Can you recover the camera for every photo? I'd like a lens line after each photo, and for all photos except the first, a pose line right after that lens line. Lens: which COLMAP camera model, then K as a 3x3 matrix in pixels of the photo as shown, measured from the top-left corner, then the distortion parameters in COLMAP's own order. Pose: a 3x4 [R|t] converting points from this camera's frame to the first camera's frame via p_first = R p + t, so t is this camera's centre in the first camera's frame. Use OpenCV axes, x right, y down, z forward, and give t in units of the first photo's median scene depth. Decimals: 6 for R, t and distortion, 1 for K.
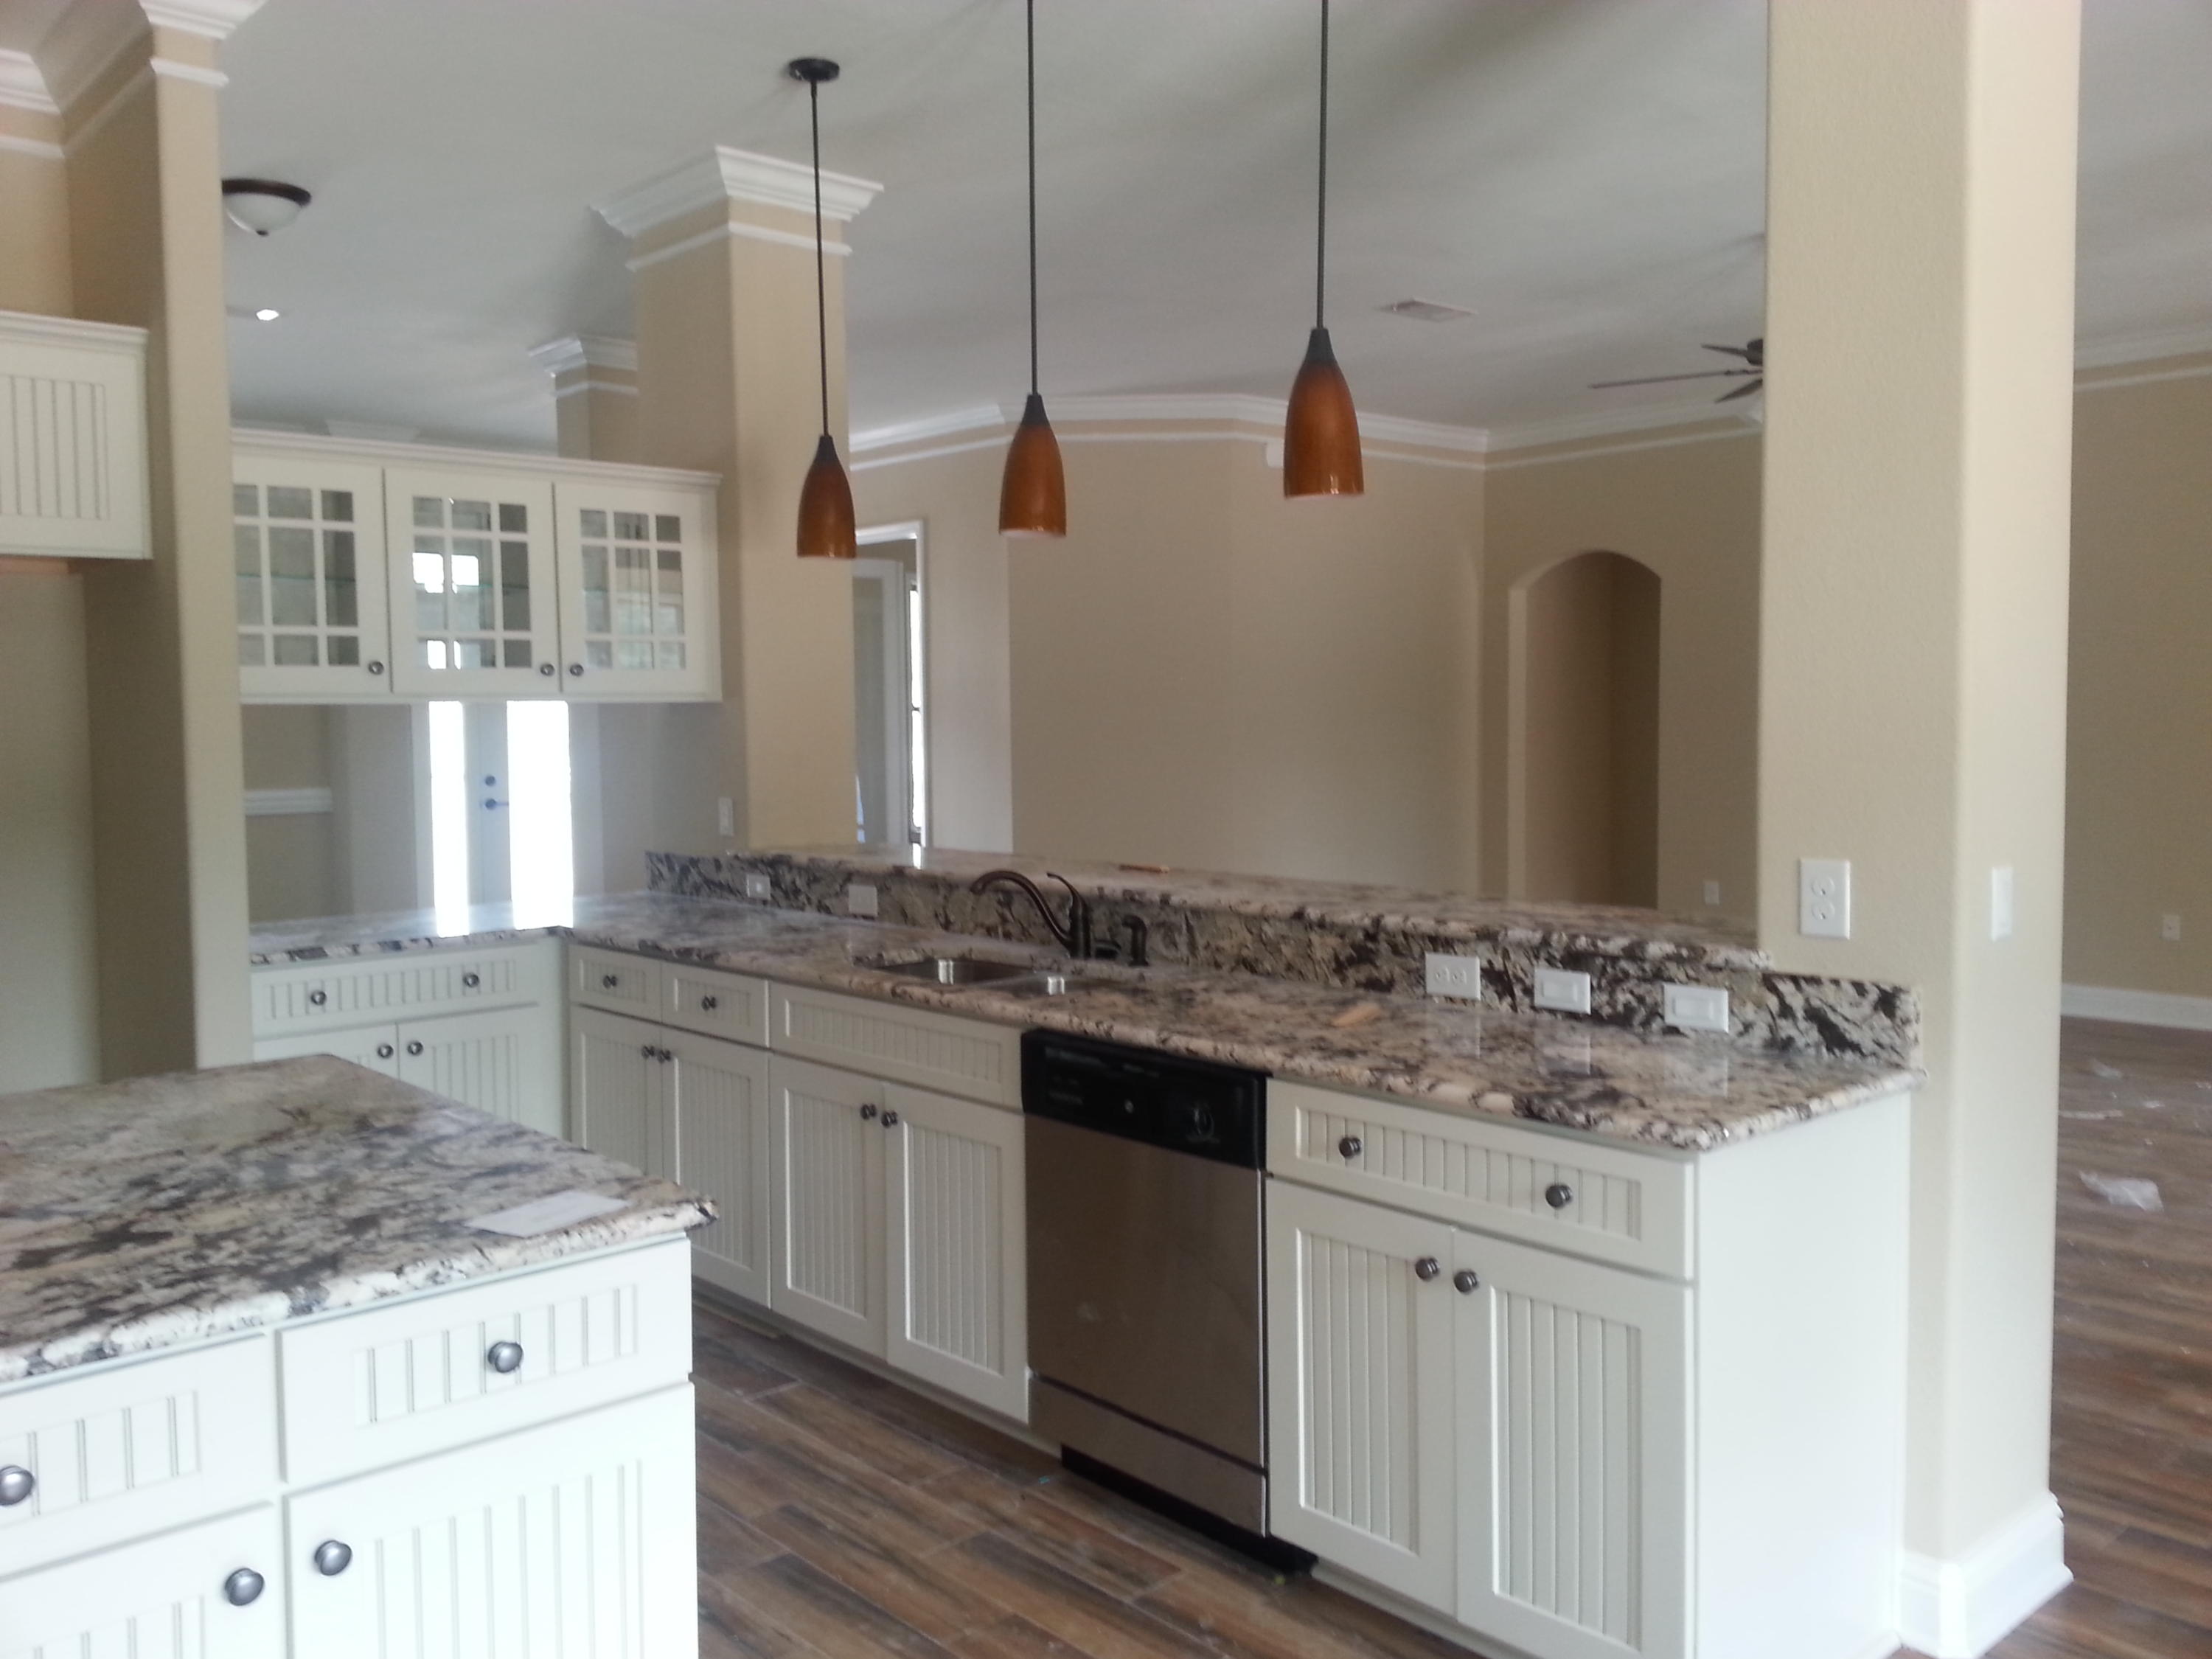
lens RADIAL K [[1810.6, 0, 1108.5], [0, 1810.6, 818.8], [0, 0, 1]] dist [0.033064, -0.023838]
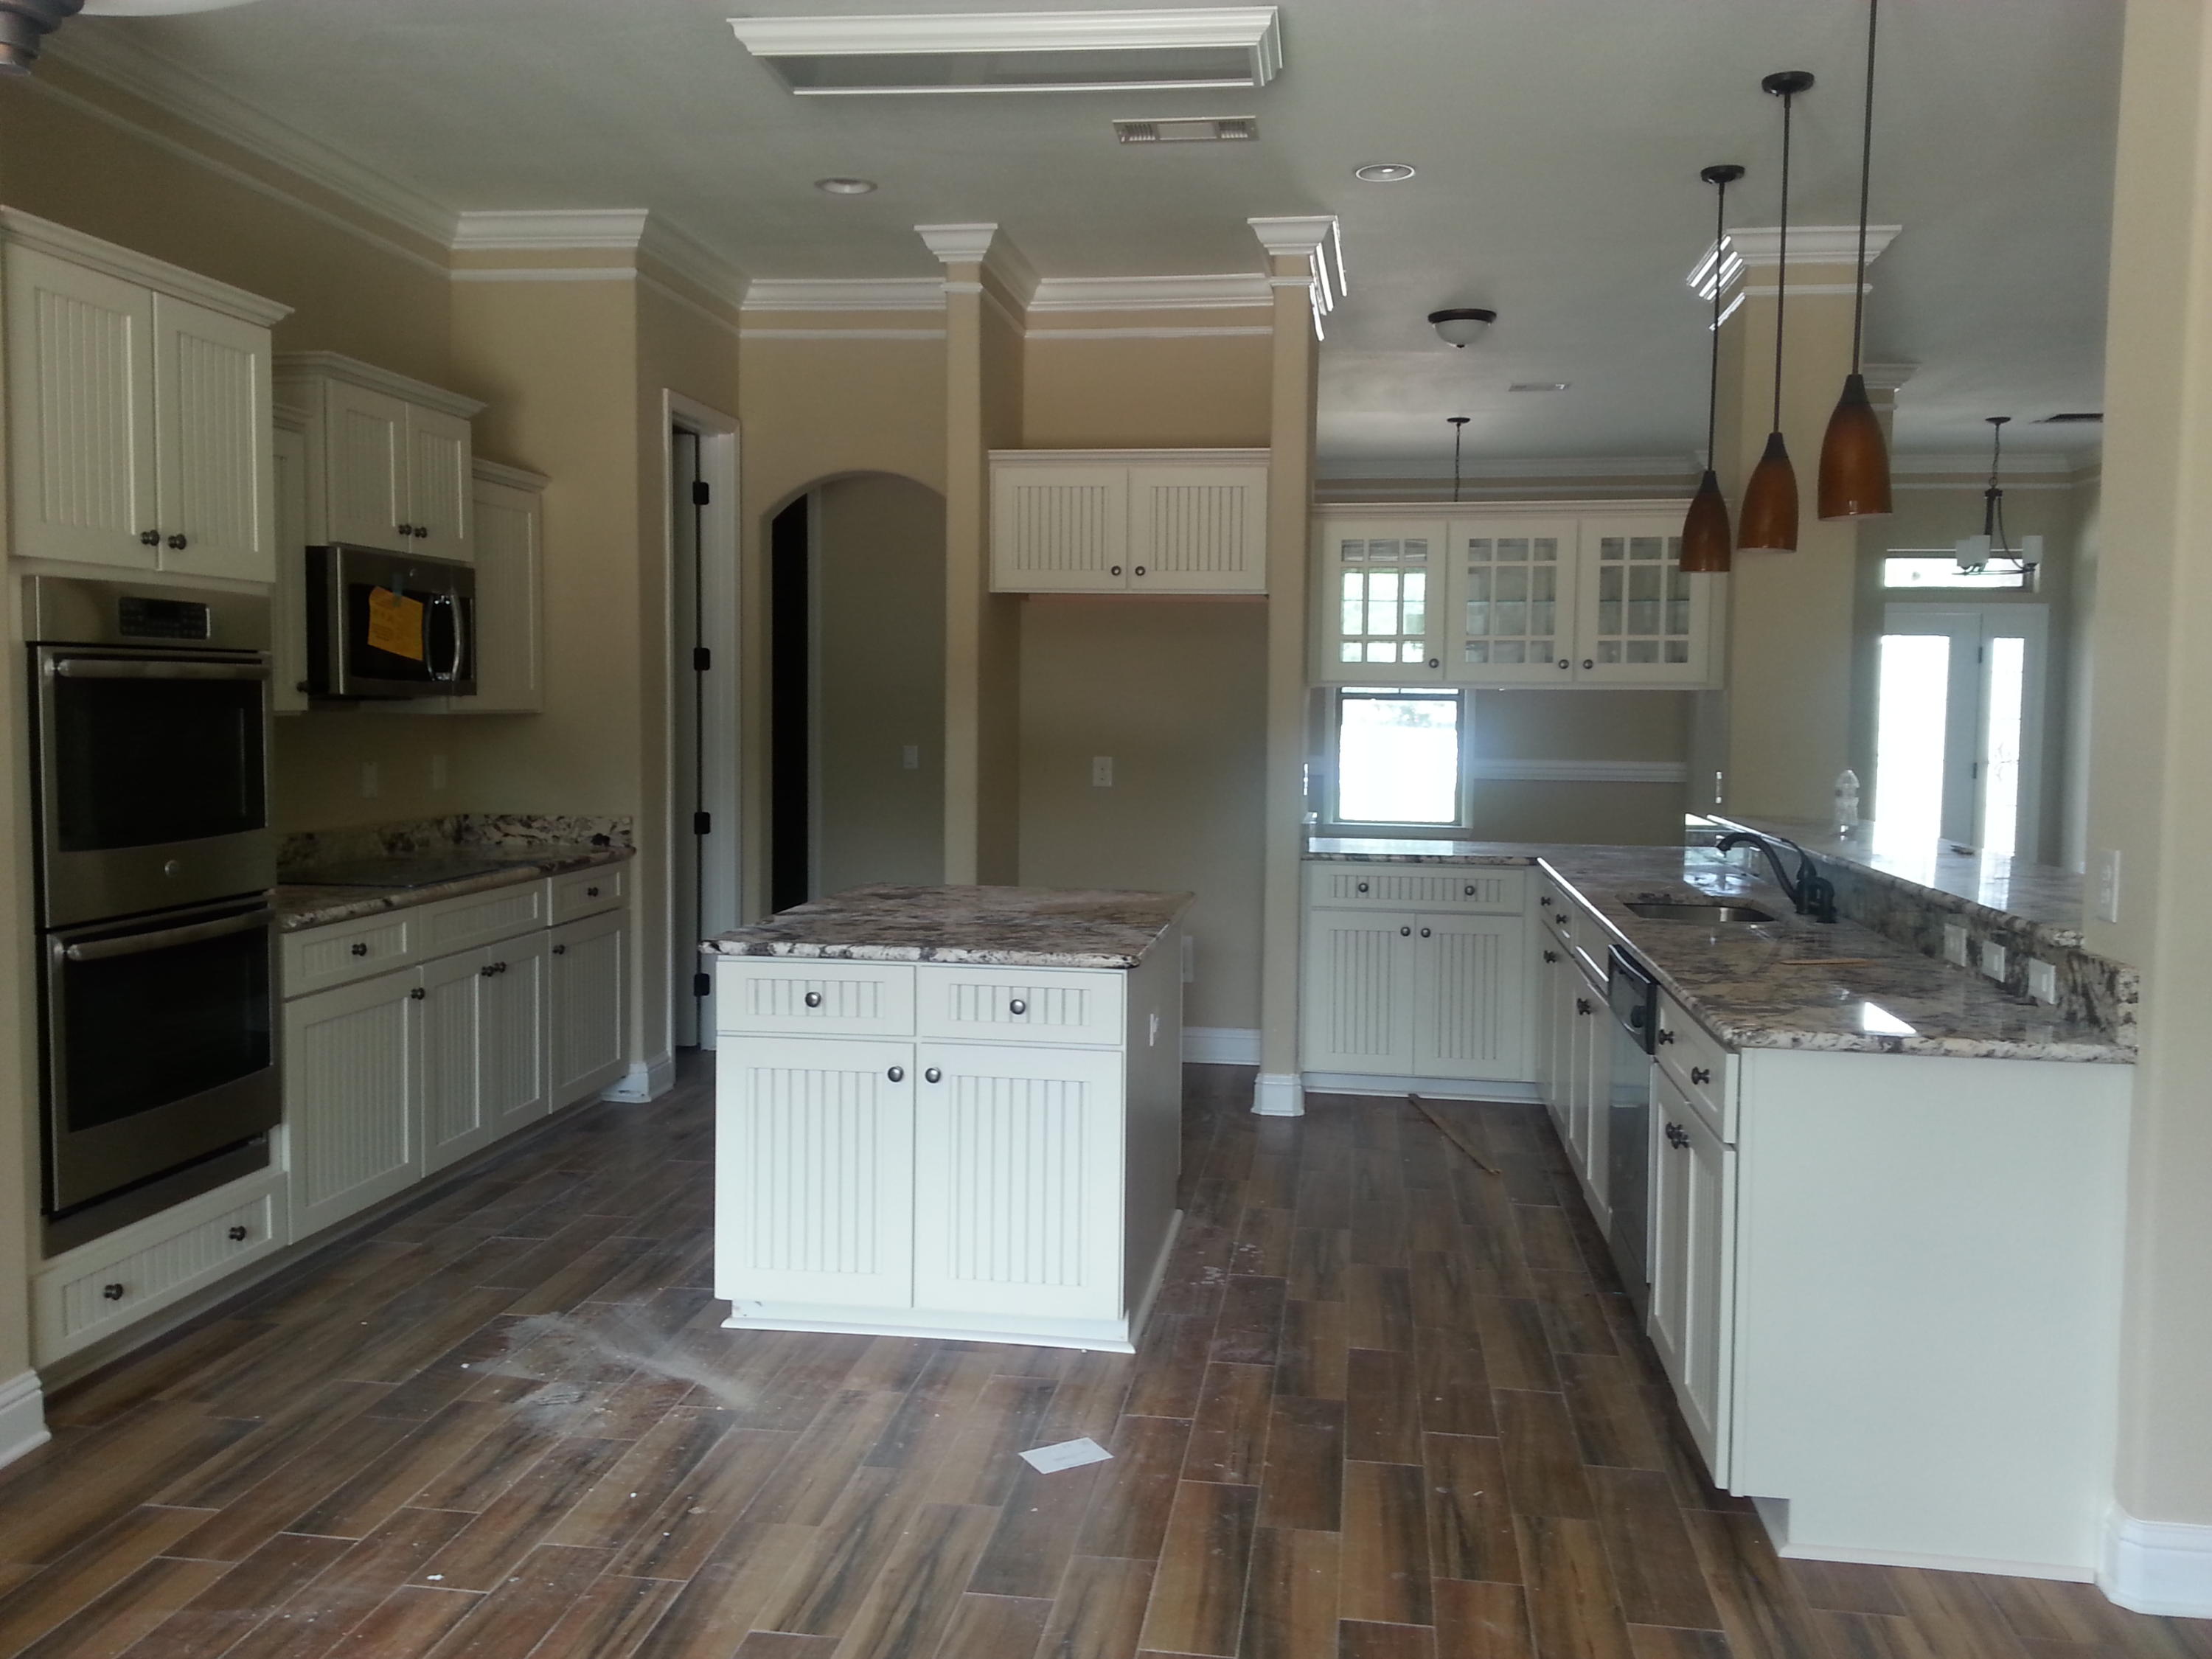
lens RADIAL K [[1810.6, 0, 1106.1], [0, 1810.6, 825.6], [0, 0, 1]] dist [0.033064, -0.023838]
pose [[0.634979, 0.073527, -0.769022, 0.760002], [-0.067478, 0.996935, 0.039602, 0.005865], [0.769577, 0.026746, 0.637994, -0.125308]]
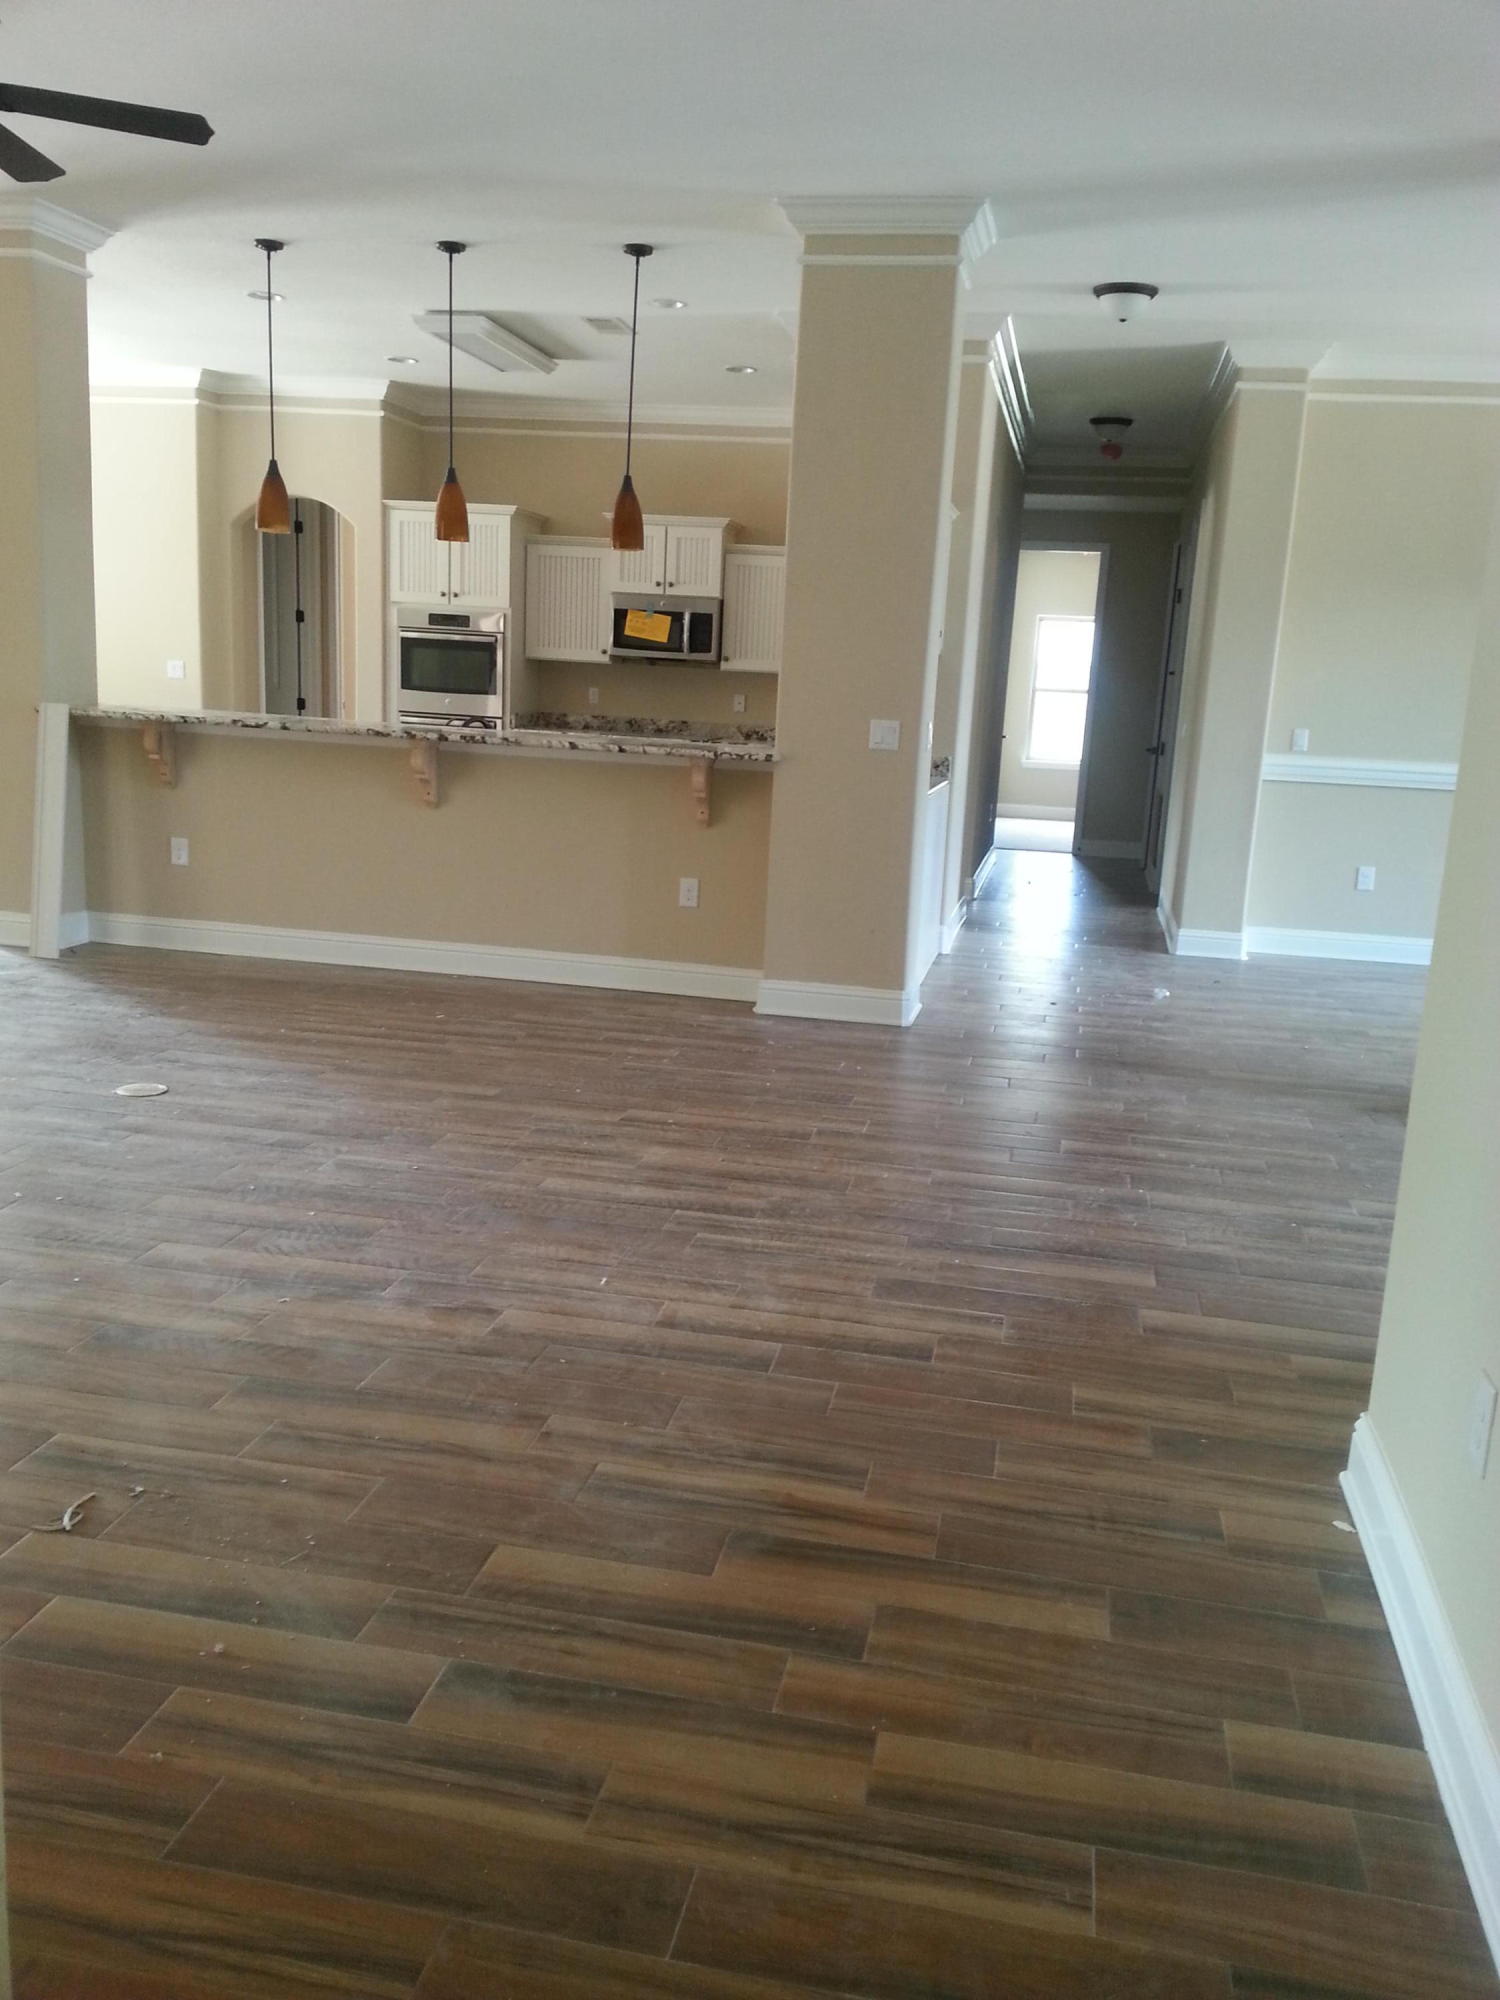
lens RADIAL K [[1637.1, 0, 753.4], [0, 1637.1, 1002.4], [0, 0, 1]] dist [0.033064, -0.023838]
pose [[-0.801825, 0.089145, -0.590873, 1.050314], [-0.085872, 0.961357, 0.261570, -0.249843], [0.591357, 0.260472, -0.763185, 3.720046]]
